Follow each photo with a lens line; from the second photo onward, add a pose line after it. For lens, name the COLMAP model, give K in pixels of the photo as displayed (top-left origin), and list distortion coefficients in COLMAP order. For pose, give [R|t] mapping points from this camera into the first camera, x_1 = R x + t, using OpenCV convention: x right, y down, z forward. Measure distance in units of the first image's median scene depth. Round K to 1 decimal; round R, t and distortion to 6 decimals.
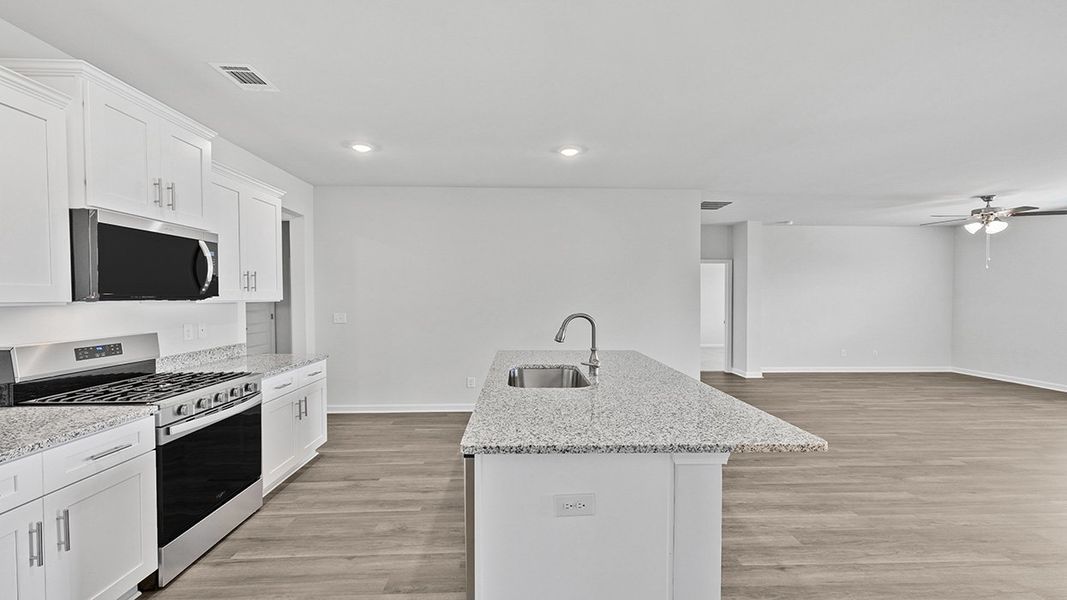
lens RADIAL K [[476.5, 0, 537.3], [0, 476.5, 304.6], [0, 0, 1]] dist [0.005300, -0.001201]
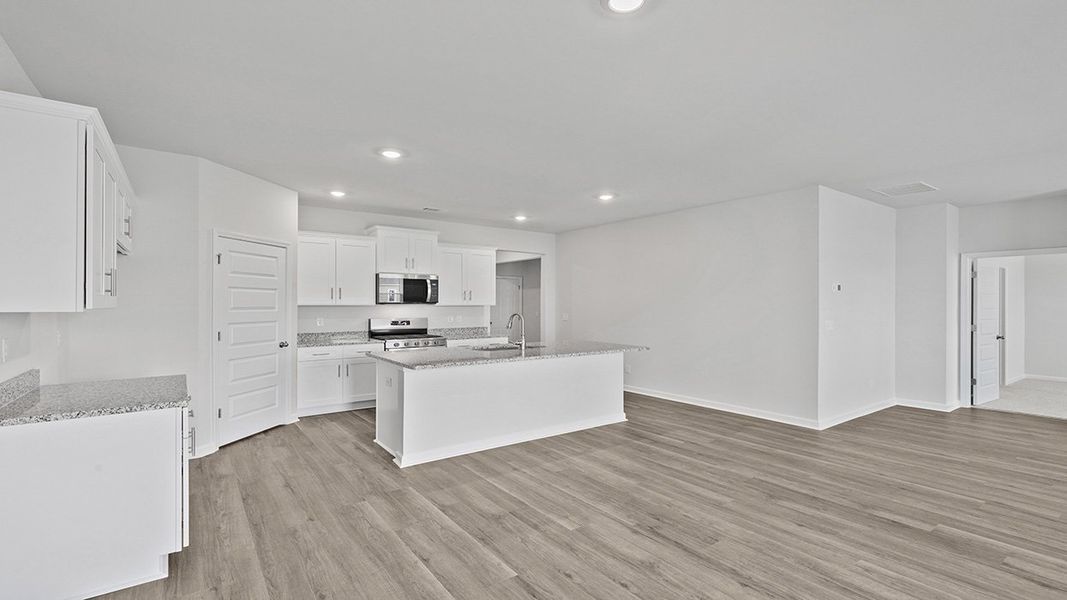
lens RADIAL K [[476.5, 0, 535.7], [0, 476.5, 303.8], [0, 0, 1]] dist [0.005300, -0.001201]
pose [[0.559631, -0.000166, -0.828742, 1.230135], [-0.015614, 0.999820, -0.010744, 0.004219], [0.828595, 0.018952, 0.559528, 0.091126]]
